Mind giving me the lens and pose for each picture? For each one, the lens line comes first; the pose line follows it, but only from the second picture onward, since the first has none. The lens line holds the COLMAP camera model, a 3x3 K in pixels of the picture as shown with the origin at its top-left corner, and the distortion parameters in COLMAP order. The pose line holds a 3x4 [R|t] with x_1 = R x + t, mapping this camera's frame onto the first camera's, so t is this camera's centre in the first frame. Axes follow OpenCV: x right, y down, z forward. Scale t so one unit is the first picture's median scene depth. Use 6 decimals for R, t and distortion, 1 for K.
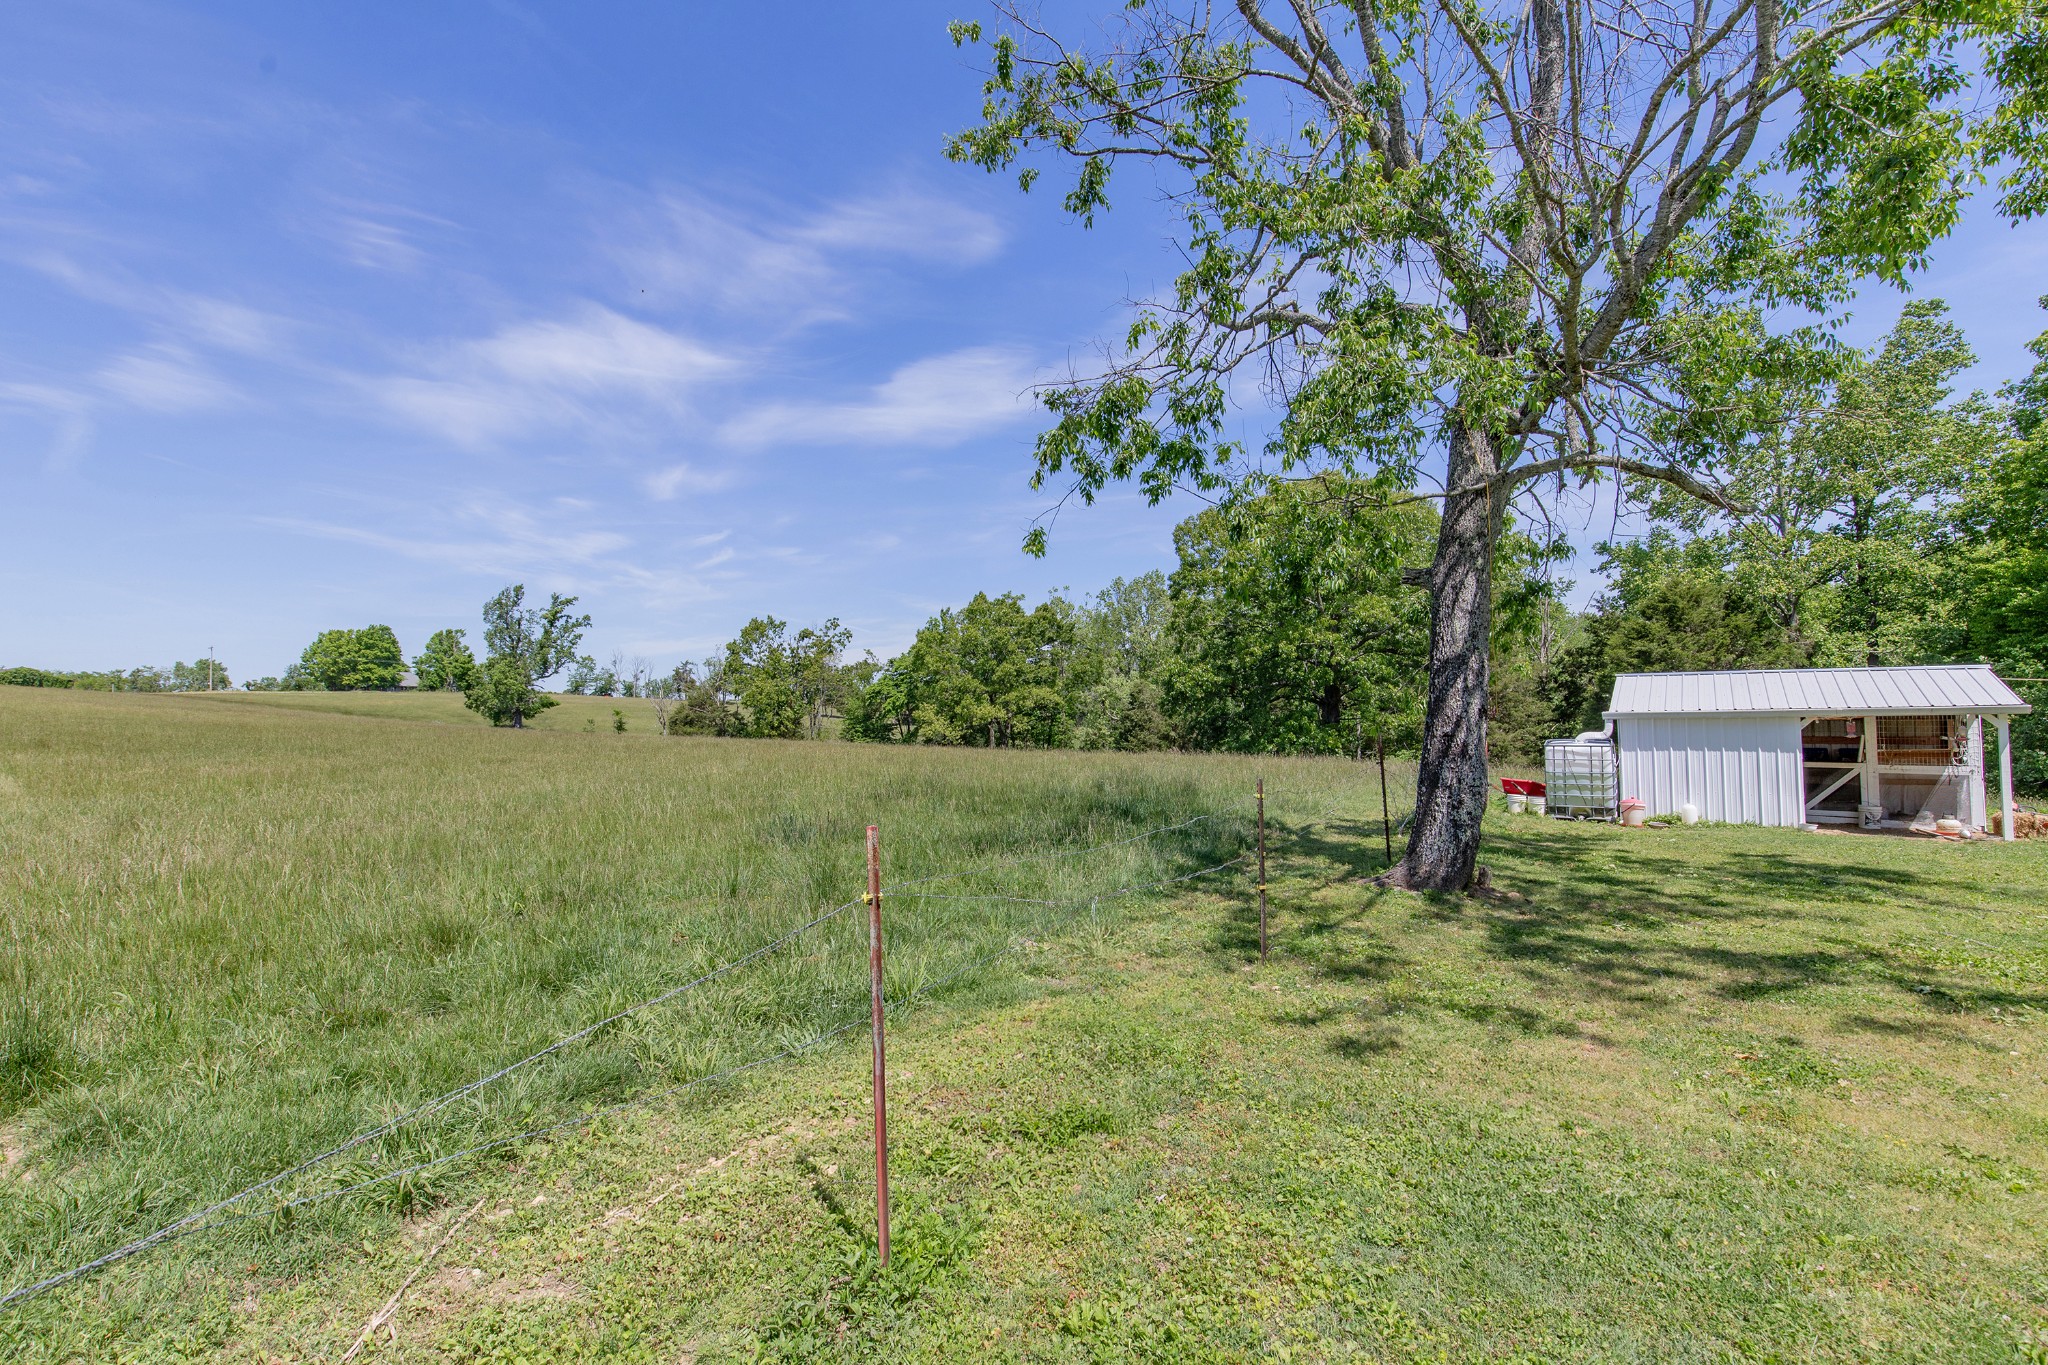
lens RADIAL K [[942.0, 0, 974.0], [0, 942.0, 688.6], [0, 0, 1]] dist [-0.003141, -0.000769]
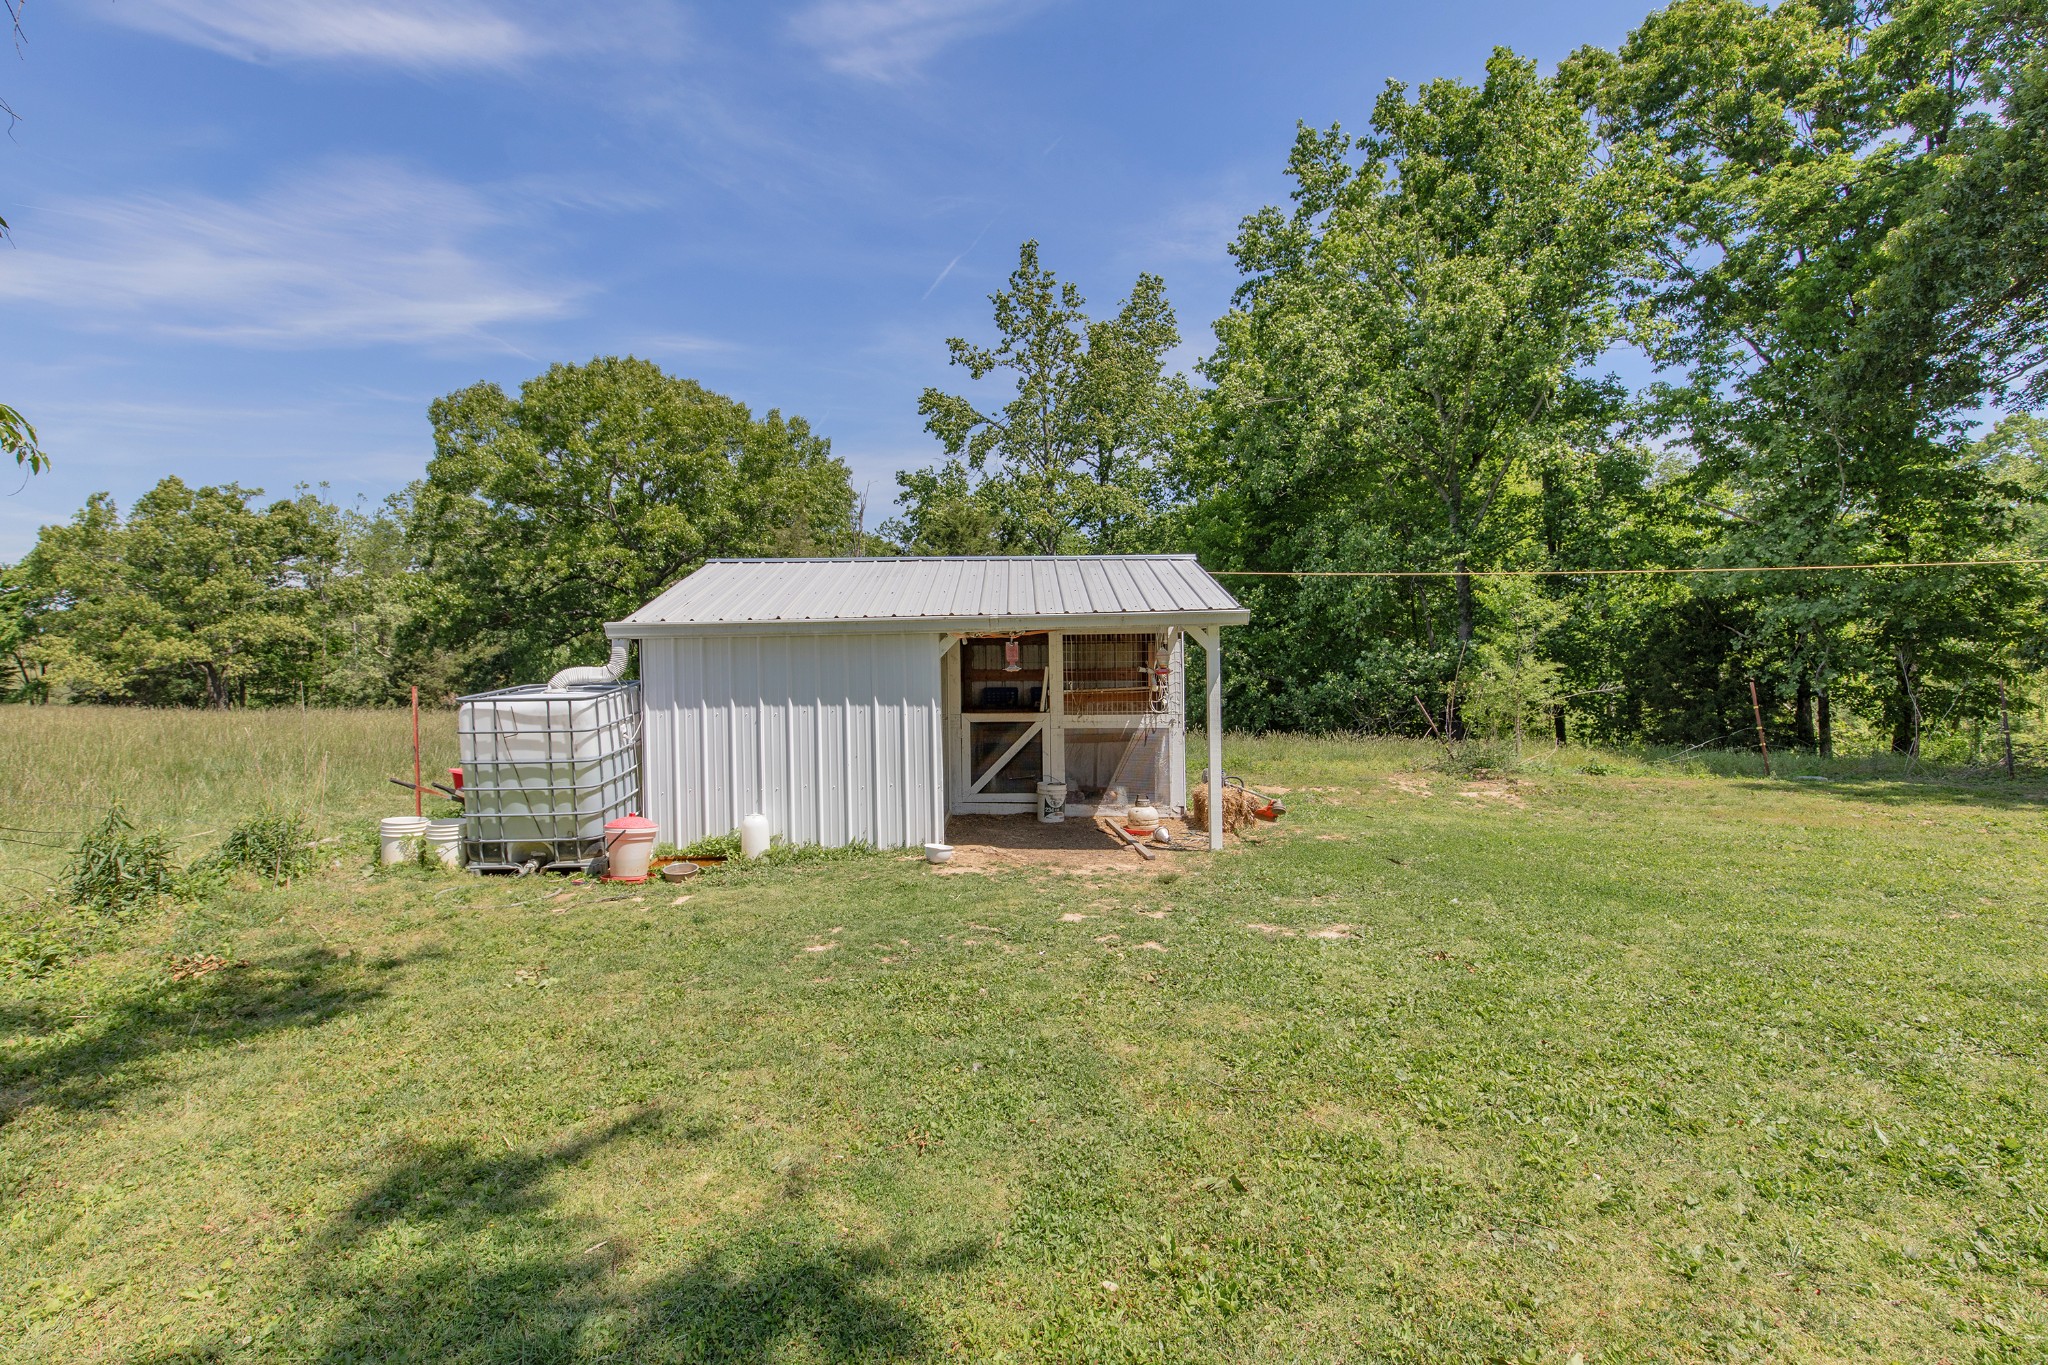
lens RADIAL K [[908.6, 0, 983.8], [0, 908.6, 674.9], [0, 0, 1]] dist [0.017594, -0.000023]
pose [[0.817677, -0.017017, 0.575426, 0.569686], [-0.011643, 0.998870, 0.046084, 0.028054], [-0.575560, -0.044381, 0.816555, 0.537530]]
